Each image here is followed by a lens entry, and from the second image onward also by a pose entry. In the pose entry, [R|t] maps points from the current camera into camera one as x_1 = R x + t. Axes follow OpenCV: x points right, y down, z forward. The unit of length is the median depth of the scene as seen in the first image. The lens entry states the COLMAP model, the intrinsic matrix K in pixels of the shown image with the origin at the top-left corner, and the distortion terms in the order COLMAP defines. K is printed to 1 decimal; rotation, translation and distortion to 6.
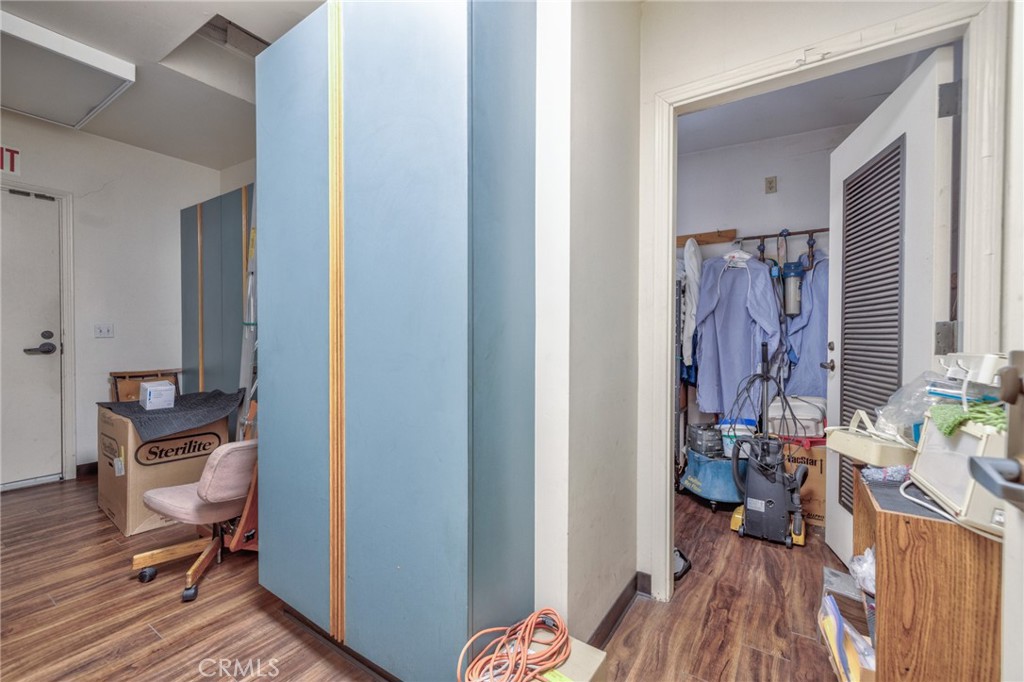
lens RADIAL K [[438.9, 0, 512.0], [0, 438.9, 340.0], [0, 0, 1]] dist [0.002532, -0.000486]
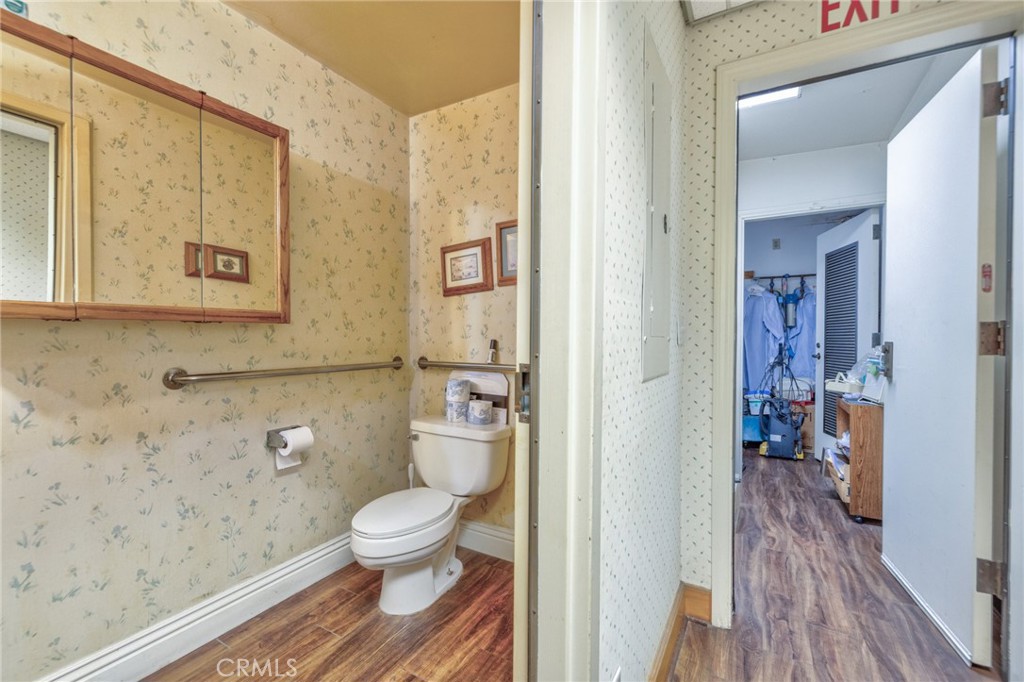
lens RADIAL K [[438.9, 0, 511.3], [0, 438.9, 339.7], [0, 0, 1]] dist [0.002532, -0.000486]
pose [[0.997669, 0.004176, 0.068108, -0.580264], [-0.003489, 0.999942, -0.010200, 0.012582], [-0.068146, 0.009939, 0.997626, -0.629611]]
